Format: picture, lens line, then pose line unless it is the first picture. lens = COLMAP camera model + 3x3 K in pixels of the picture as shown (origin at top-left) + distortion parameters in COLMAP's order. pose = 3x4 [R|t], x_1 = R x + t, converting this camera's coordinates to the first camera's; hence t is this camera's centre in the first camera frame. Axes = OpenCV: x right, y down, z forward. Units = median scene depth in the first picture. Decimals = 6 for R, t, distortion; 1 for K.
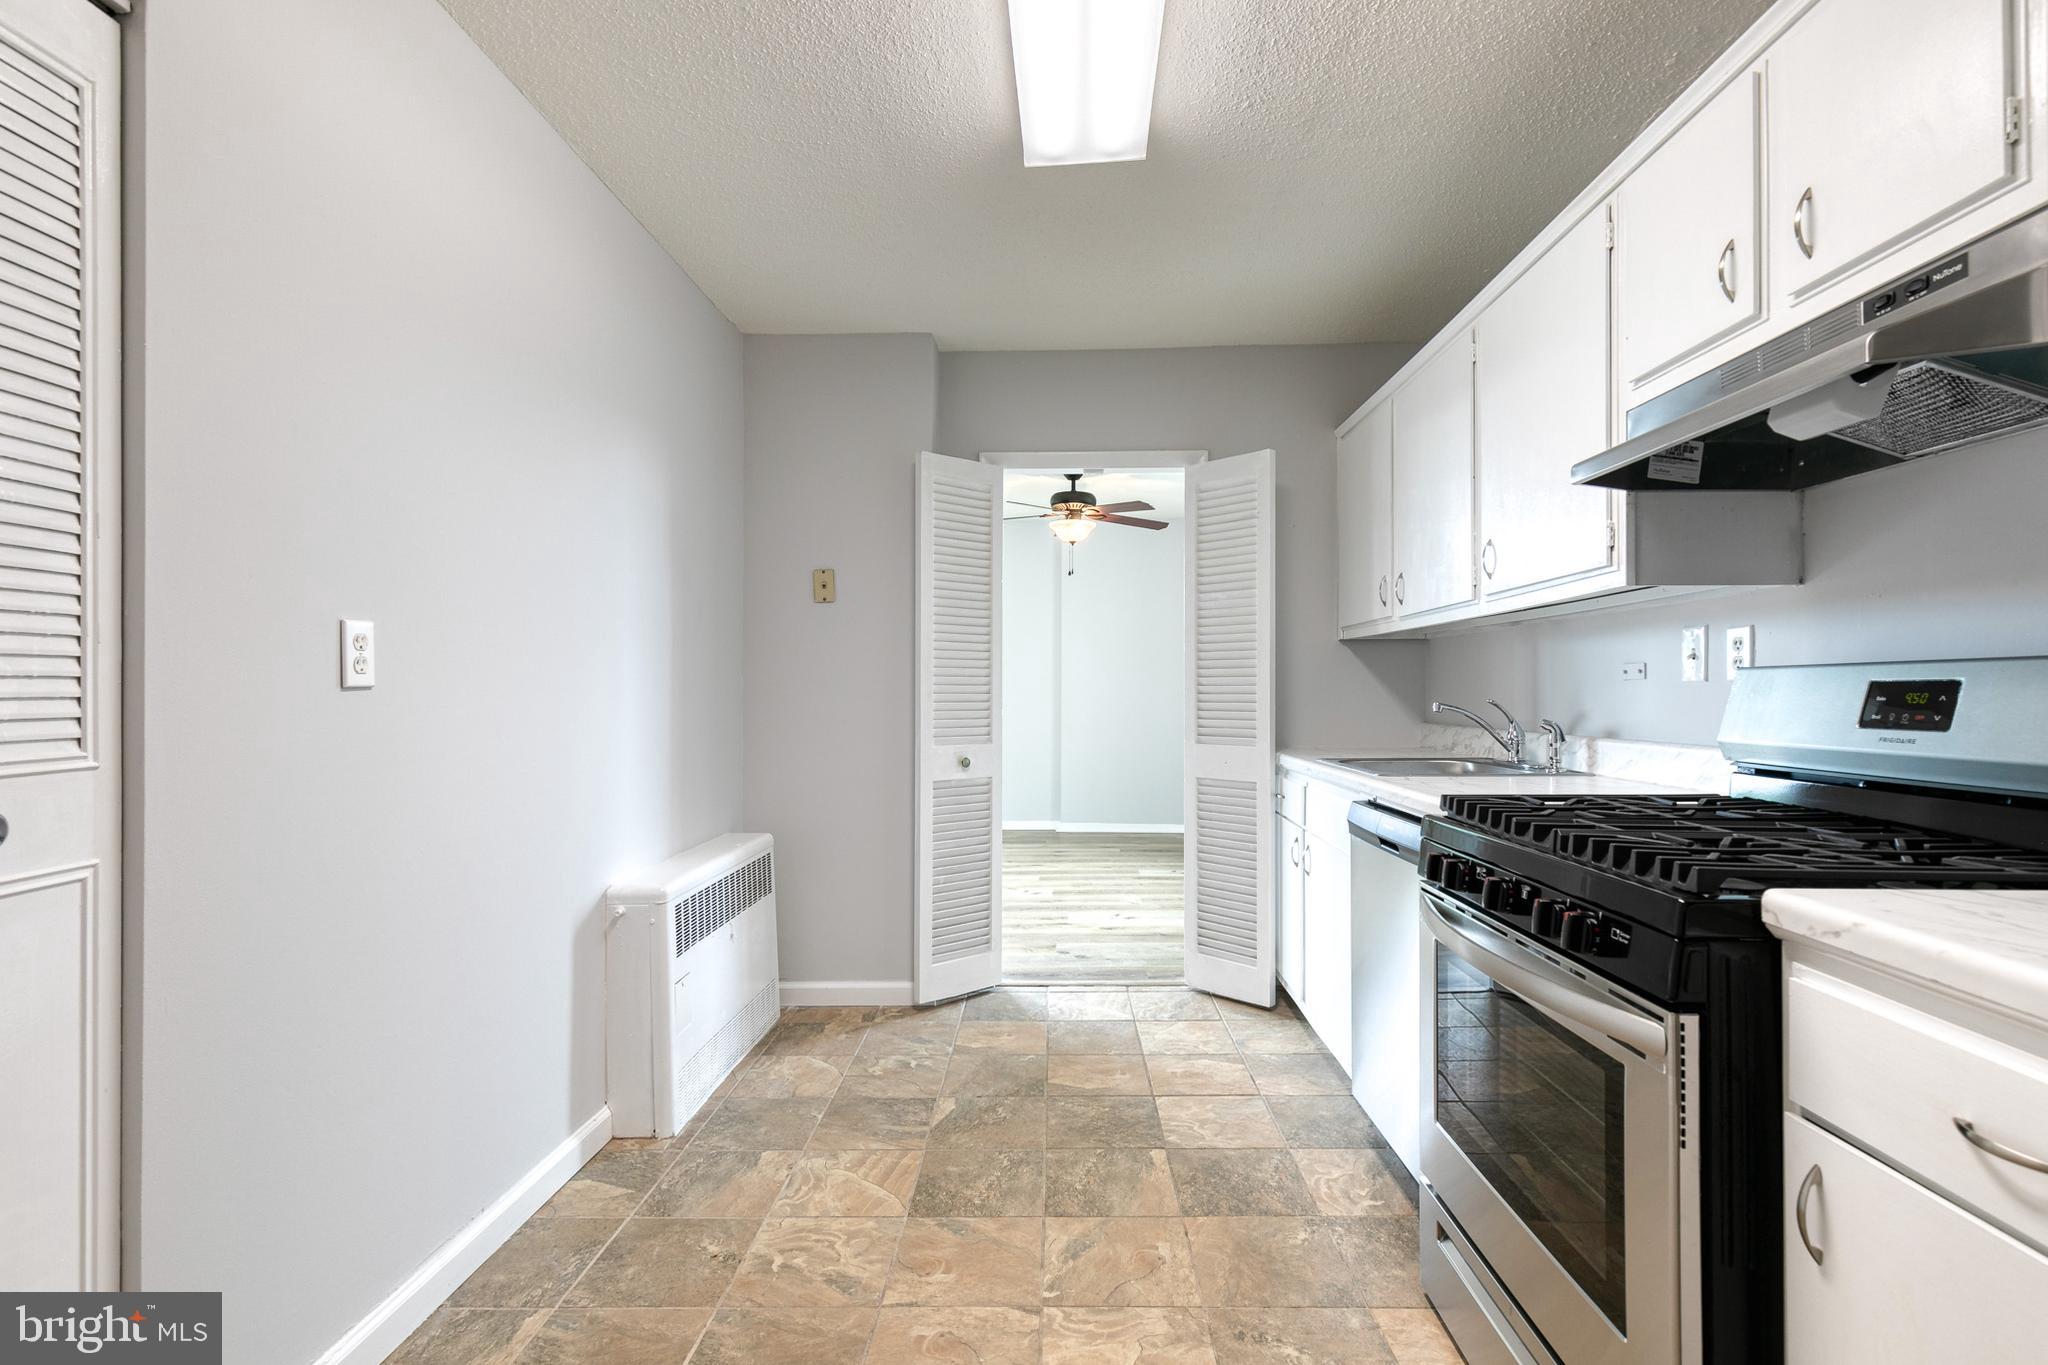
lens RADIAL K [[922.6, 0, 1041.6], [0, 922.6, 688.4], [0, 0, 1]] dist [0.011873, -0.003171]
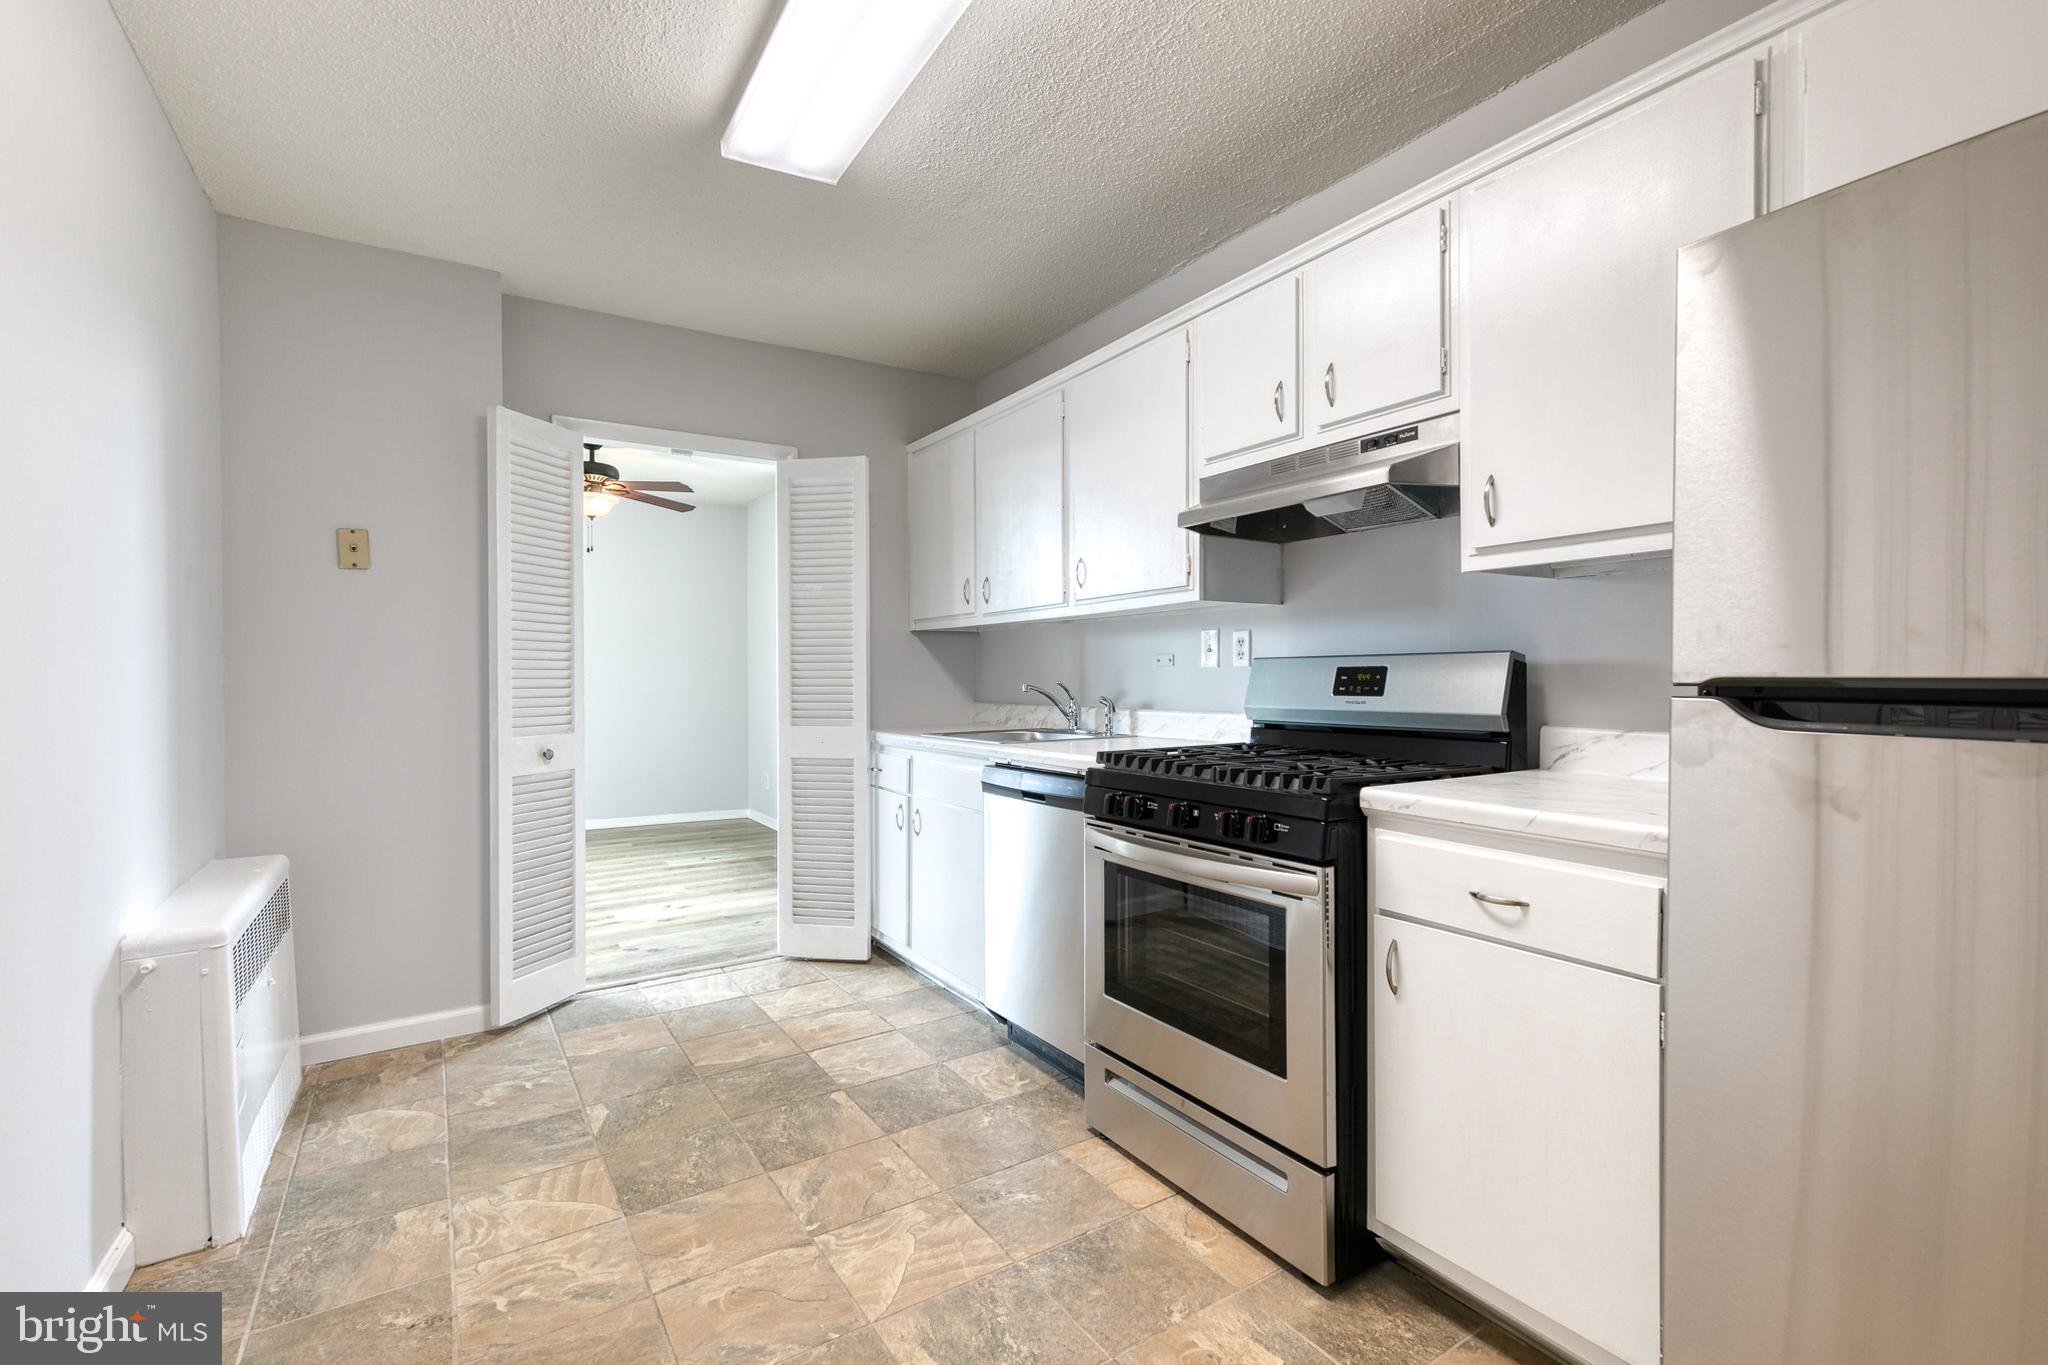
lens RADIAL K [[922.6, 0, 1029.3], [0, 922.6, 689.6], [0, 0, 1]] dist [0.011873, -0.003171]
pose [[0.828378, -0.009086, 0.560096, -0.285236], [-0.000256, 0.999862, 0.016599, 0.002918], [-0.560169, -0.013893, 0.828262, -0.027079]]
